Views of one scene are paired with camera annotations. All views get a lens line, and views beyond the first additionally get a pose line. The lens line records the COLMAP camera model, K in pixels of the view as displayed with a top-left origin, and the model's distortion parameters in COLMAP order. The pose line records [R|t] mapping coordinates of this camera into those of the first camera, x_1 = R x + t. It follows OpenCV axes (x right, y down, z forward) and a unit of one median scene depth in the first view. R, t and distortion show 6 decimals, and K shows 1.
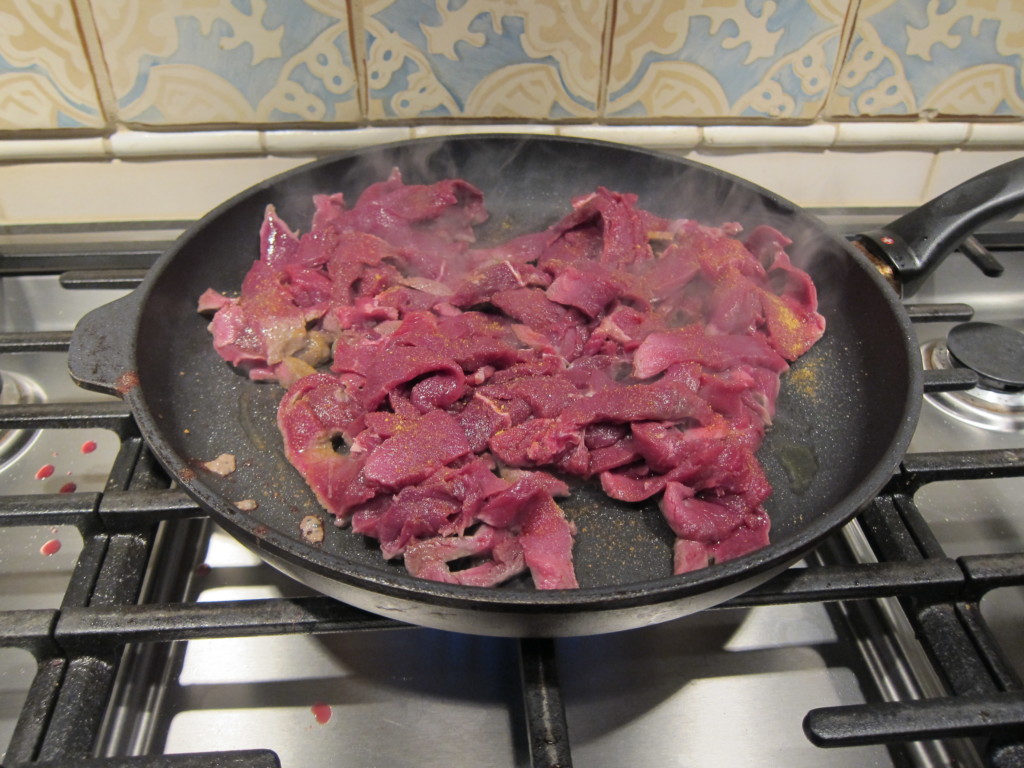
lens RADIAL K [[843.1, 0, 512.0], [0, 843.1, 384.0], [0, 0, 1]] dist [-0.057277, 0.007706]
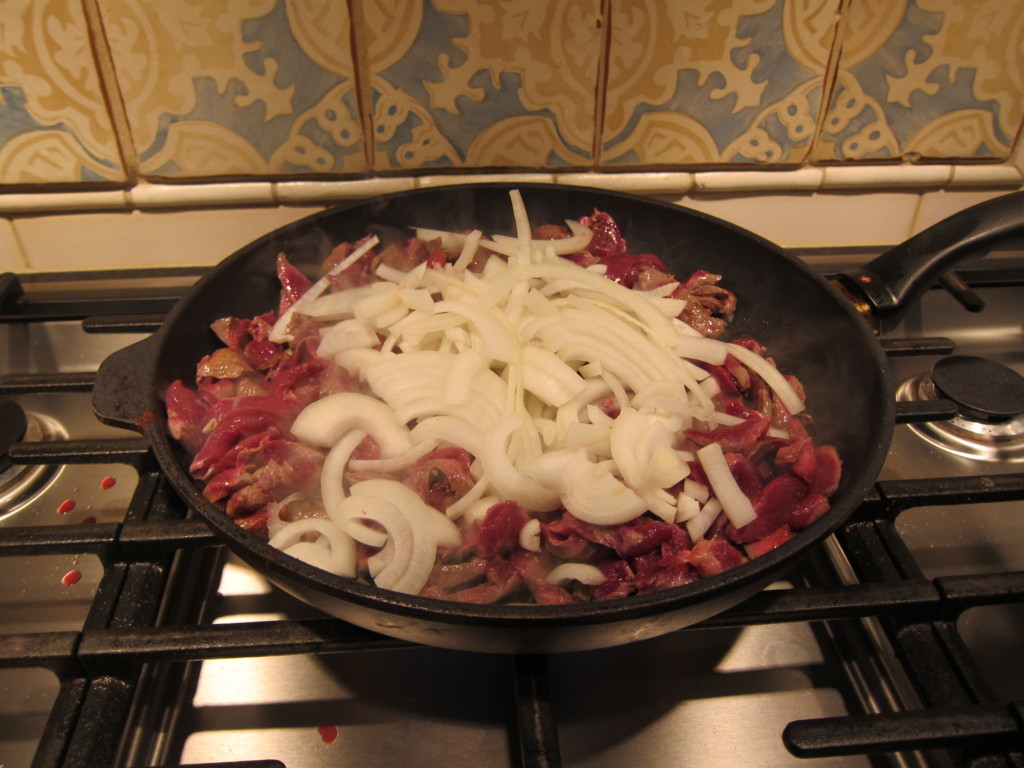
lens RADIAL K [[843.1, 0, 512.0], [0, 843.1, 384.0], [0, 0, 1]] dist [-0.057277, 0.007706]
pose [[0.999856, -0.009763, -0.013849, 0.013883], [0.009063, 0.998722, -0.049713, 0.006911], [0.014317, 0.049580, 0.998668, -0.040855]]
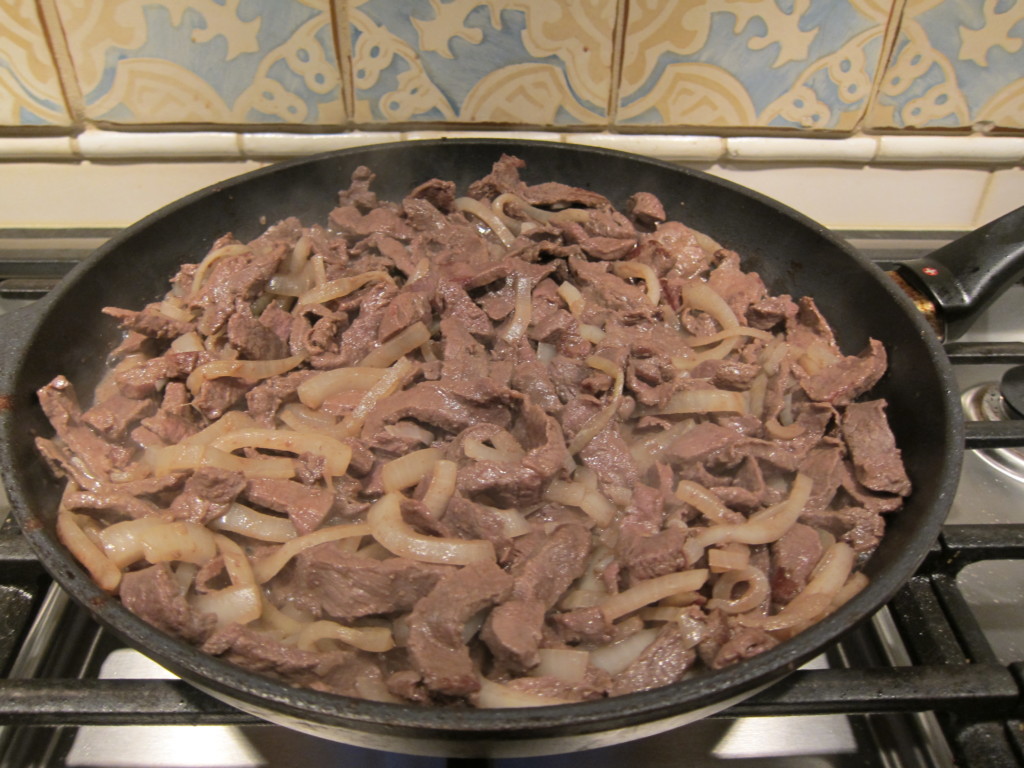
lens RADIAL K [[846.8, 0, 514.7], [0, 846.8, 379.4], [0, 0, 1]] dist [-0.046620, 0.004316]
pose [[0.998620, 0.029676, -0.043327, 0.053821], [-0.030880, 0.999148, -0.027381, -0.017743], [0.042477, 0.028681, 0.998686, 0.106183]]
